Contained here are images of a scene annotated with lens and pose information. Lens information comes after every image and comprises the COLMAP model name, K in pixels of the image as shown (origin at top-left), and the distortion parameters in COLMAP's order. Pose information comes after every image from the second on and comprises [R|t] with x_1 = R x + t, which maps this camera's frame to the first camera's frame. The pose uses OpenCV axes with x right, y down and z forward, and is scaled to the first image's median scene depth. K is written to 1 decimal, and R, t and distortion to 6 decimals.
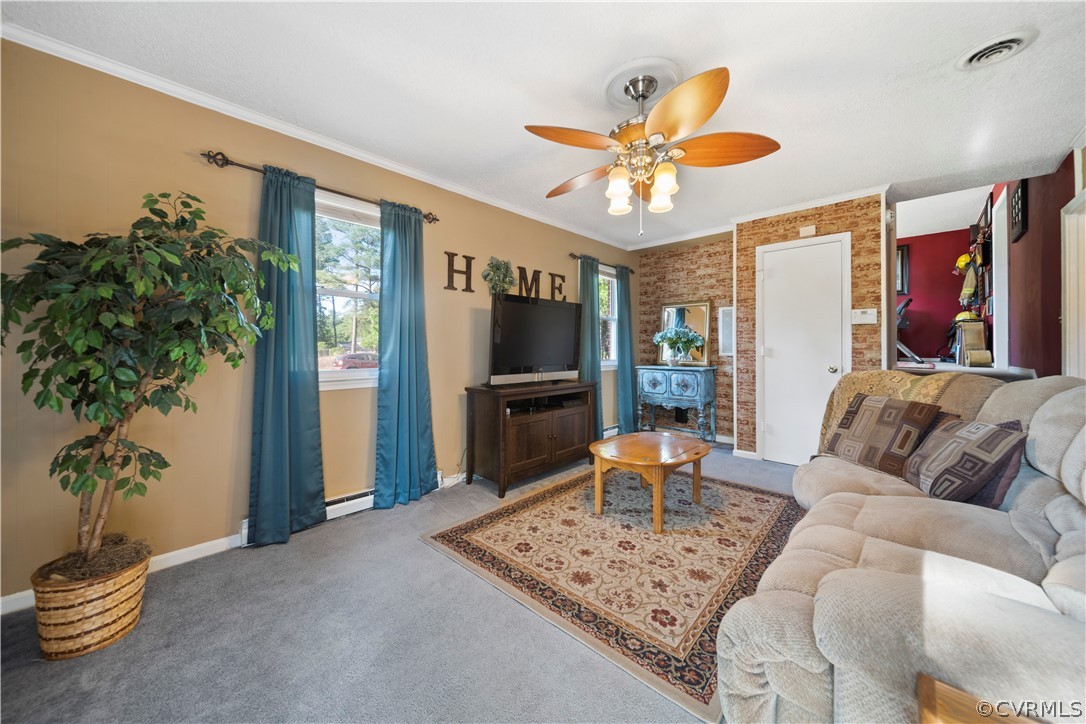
lens RADIAL K [[383.7, 0, 540.6], [0, 383.7, 346.9], [0, 0, 1]] dist [-0.006016, -0.000785]
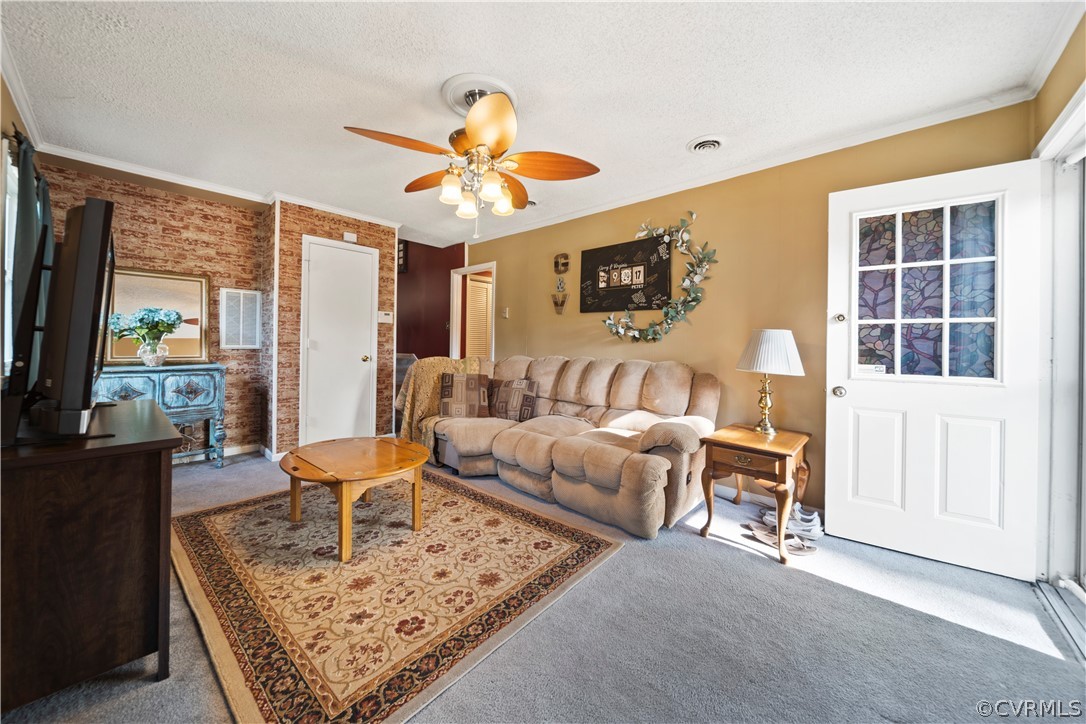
lens RADIAL K [[383.7, 0, 541.7], [0, 383.7, 344.9], [0, 0, 1]] dist [-0.006016, -0.000785]
pose [[-0.043689, -0.005057, 0.999032, -0.664279], [-0.017220, 0.999842, 0.004308, 0.000067], [-0.998897, -0.017015, -0.043769, 0.703547]]
